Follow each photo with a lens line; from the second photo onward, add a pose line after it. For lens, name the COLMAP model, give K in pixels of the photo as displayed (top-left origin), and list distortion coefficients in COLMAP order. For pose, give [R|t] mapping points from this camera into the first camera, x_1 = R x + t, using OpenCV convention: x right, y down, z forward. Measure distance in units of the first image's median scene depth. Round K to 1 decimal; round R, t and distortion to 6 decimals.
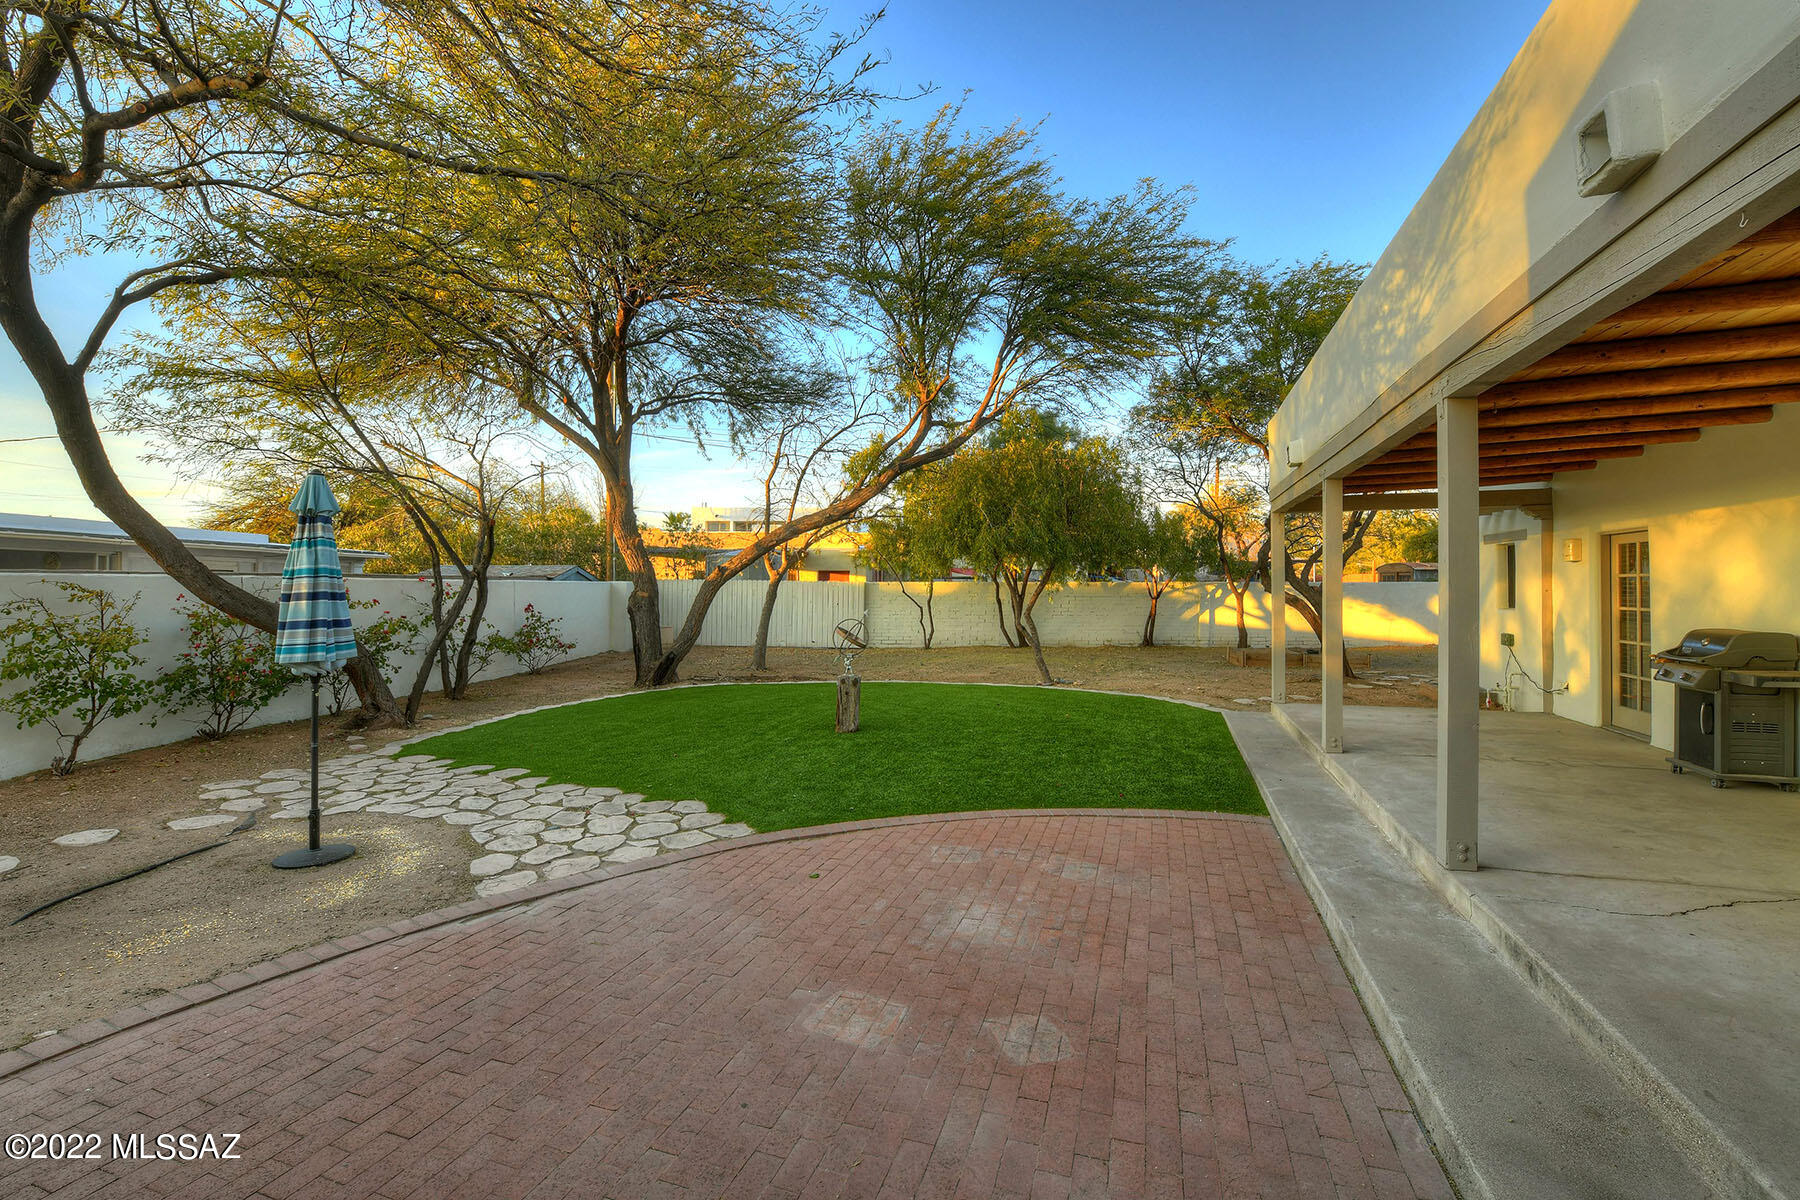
lens RADIAL K [[807.2, 0, 892.4], [0, 807.2, 589.3], [0, 0, 1]] dist [-0.007223, -0.000448]
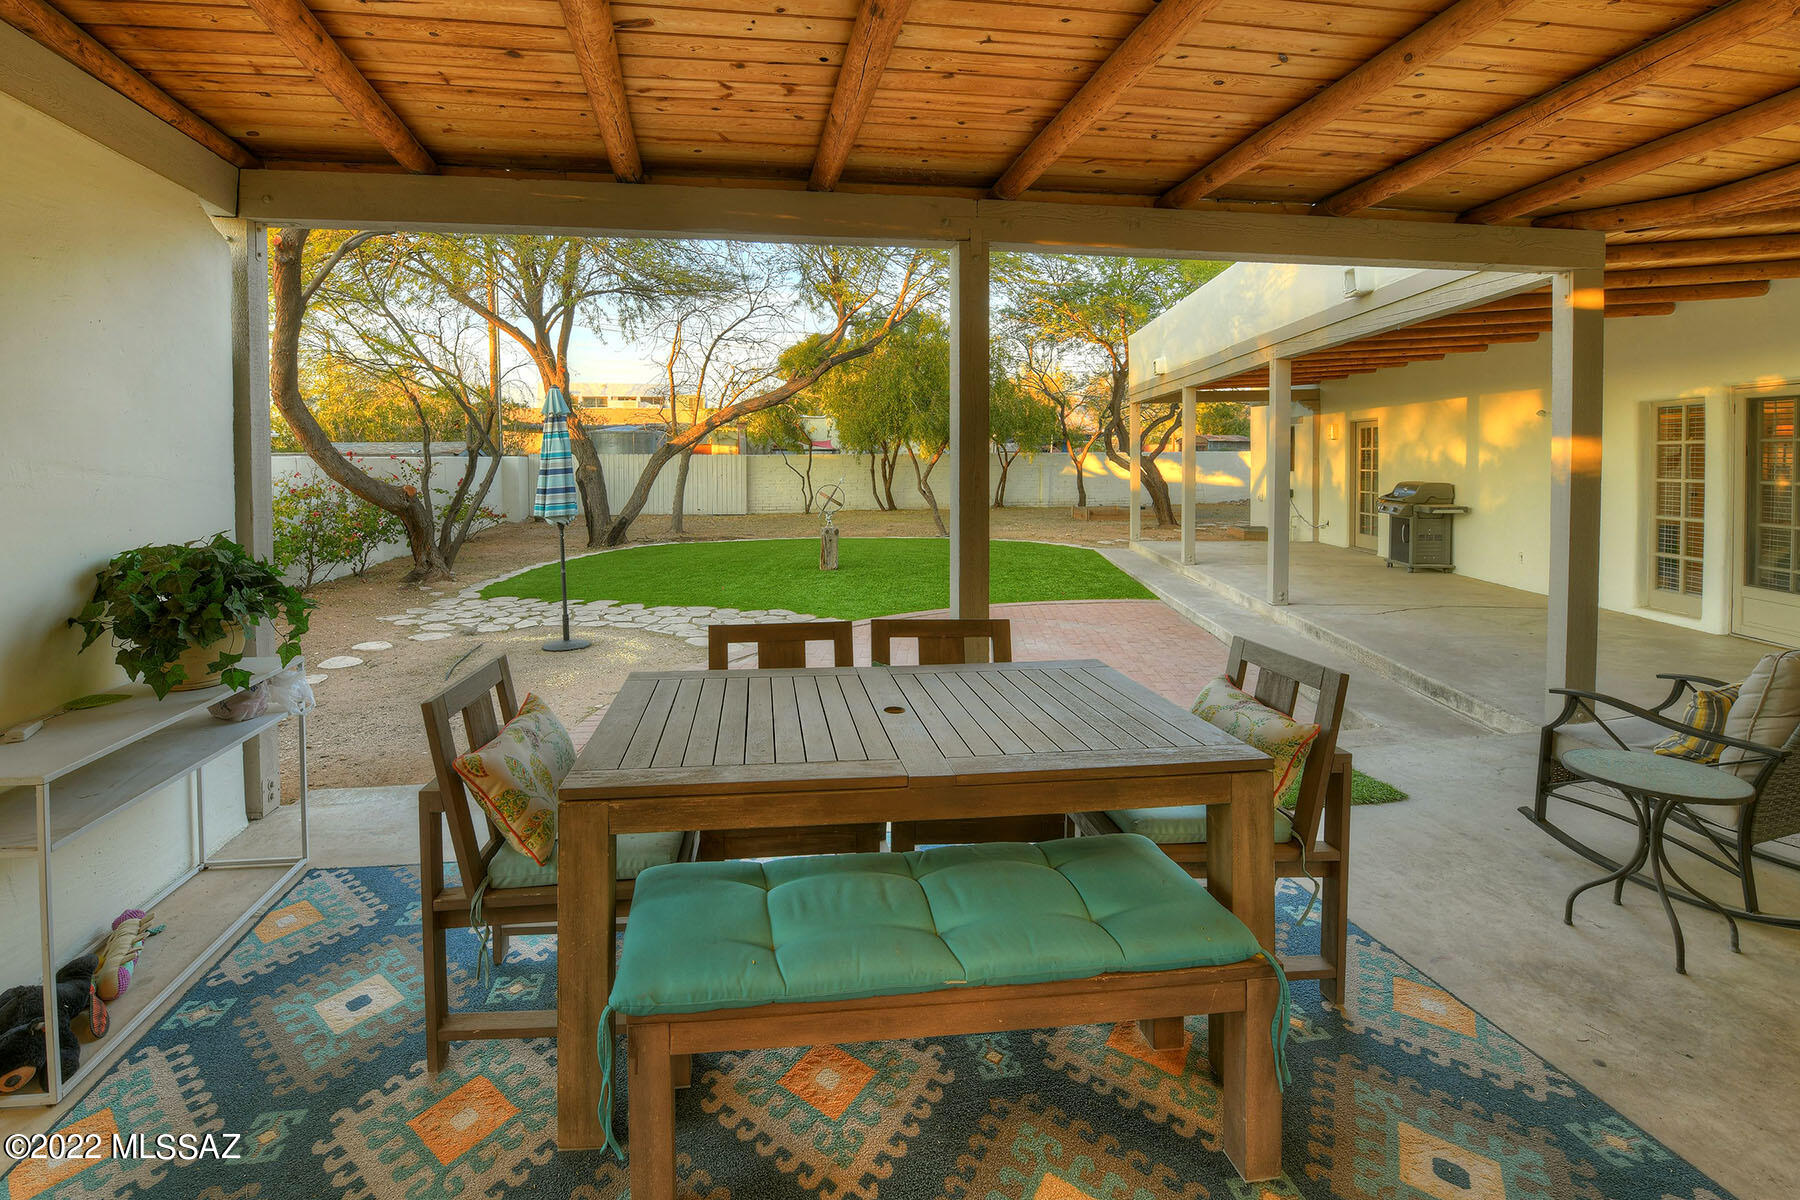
lens RADIAL K [[801.2, 0, 807.1], [0, 801.2, 490.5], [0, 0, 1]] dist [0.002384, 0.000239]
pose [[0.991695, -0.014448, 0.127794, -0.334247], [0.009615, 0.999218, 0.038359, -0.006103], [-0.128248, -0.036812, 0.991059, -0.379793]]
